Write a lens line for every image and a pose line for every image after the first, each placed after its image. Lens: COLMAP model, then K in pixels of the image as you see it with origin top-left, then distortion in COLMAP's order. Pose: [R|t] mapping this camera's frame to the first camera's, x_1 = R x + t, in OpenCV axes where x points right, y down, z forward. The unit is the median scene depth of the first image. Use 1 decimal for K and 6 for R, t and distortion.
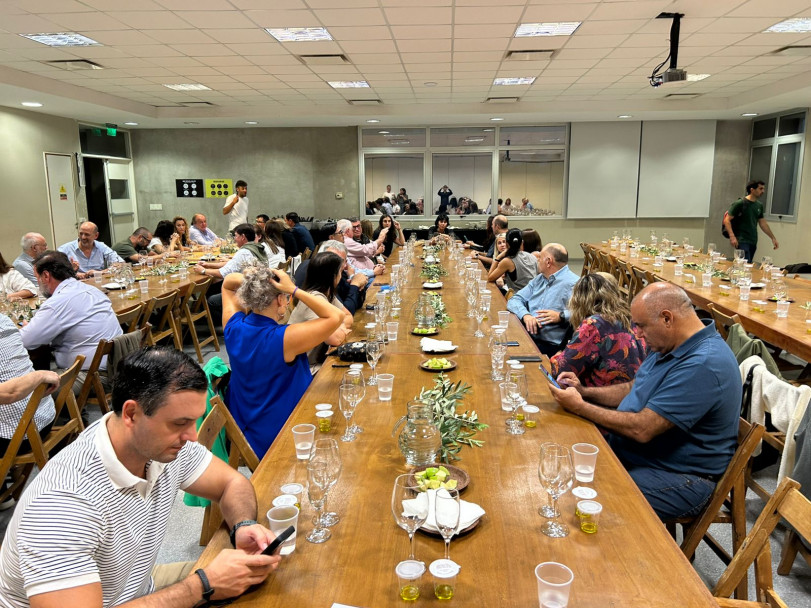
lens RADIAL K [[585.8, 0, 406.1], [0, 585.8, 298.4], [0, 0, 1]] dist [-0.048102, -0.010401]
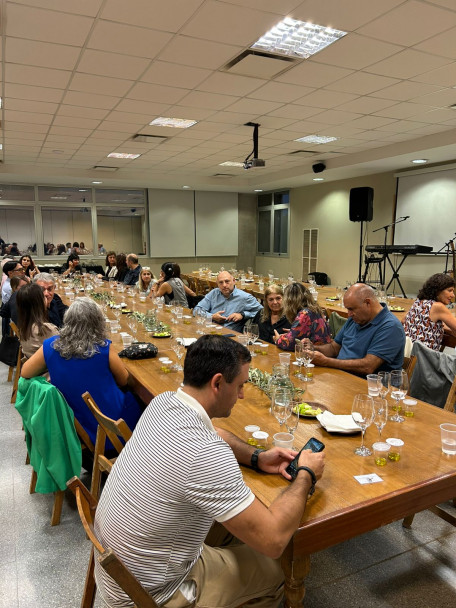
lens RADIAL K [[439.2, 0, 230.3], [0, 439.2, 306.6], [0, 0, 1]] dist [-0.048102, -0.010401]
pose [[0.856940, -0.062778, 0.511579, -0.170950], [0.078084, 0.996911, -0.008464, 0.006251], [-0.509468, 0.047199, 0.859194, 0.020932]]
